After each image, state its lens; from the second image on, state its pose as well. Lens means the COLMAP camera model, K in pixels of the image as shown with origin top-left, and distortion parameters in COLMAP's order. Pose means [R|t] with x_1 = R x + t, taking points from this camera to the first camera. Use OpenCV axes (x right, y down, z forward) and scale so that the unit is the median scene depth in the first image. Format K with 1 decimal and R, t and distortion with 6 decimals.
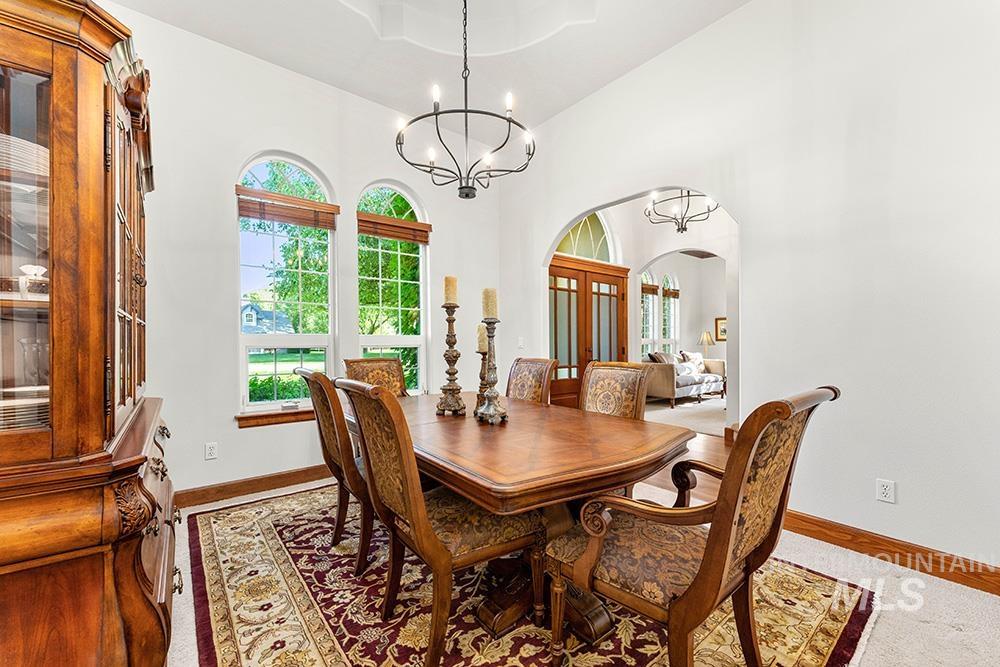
lens RADIAL K [[398.0, 0, 496.9], [0, 398.0, 335.6], [0, 0, 1]] dist [0.004086, 0.000366]
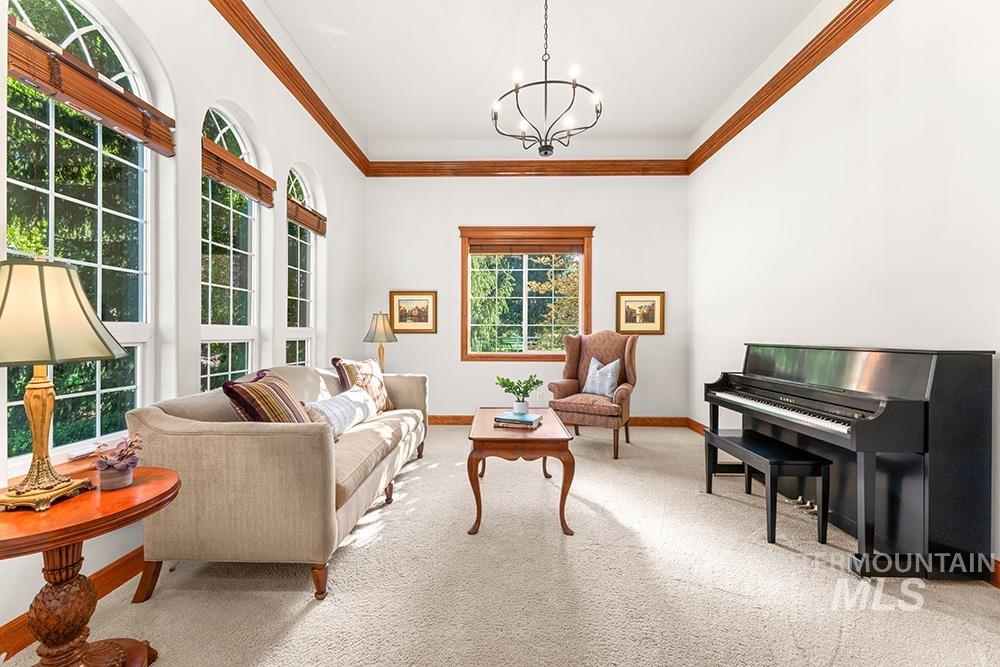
lens RADIAL K [[398.0, 0, 497.5], [0, 398.0, 333.0], [0, 0, 1]] dist [0.004086, 0.000366]
pose [[0.642822, 0.000573, 0.766015, 0.280714], [-0.010990, 0.999904, 0.008475, 0.008945], [-0.765937, -0.013867, 0.642766, 0.664180]]
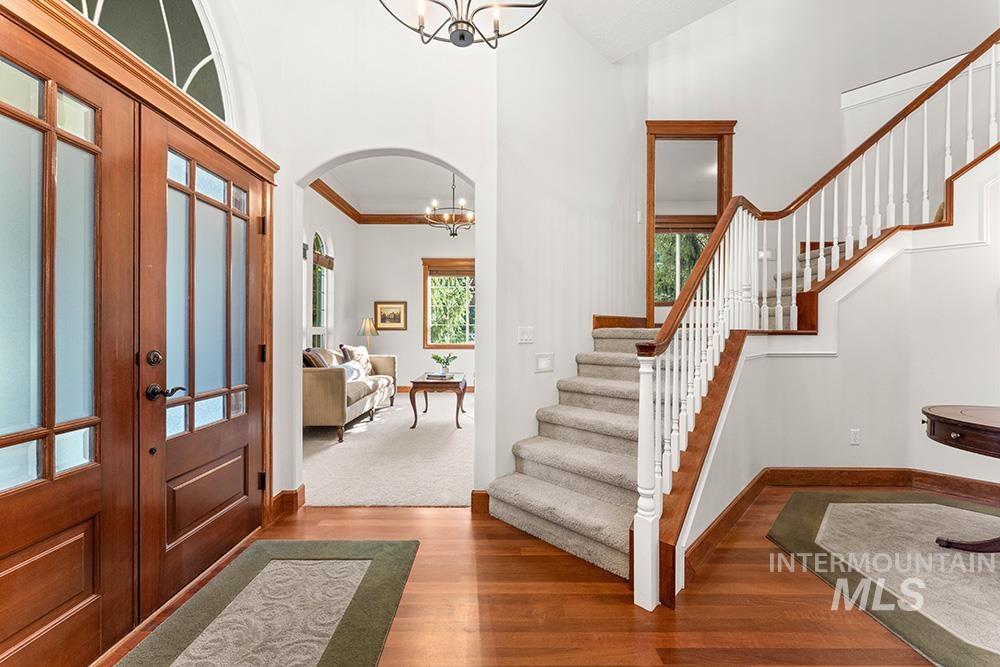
lens RADIAL K [[398.0, 0, 499.2], [0, 398.0, 328.1], [0, 0, 1]] dist [0.004086, 0.000366]
pose [[0.621925, 0.004092, 0.783066, 0.101854], [-0.010227, 0.999943, 0.002898, 0.005260], [-0.783010, -0.009811, 0.621931, 0.385216]]
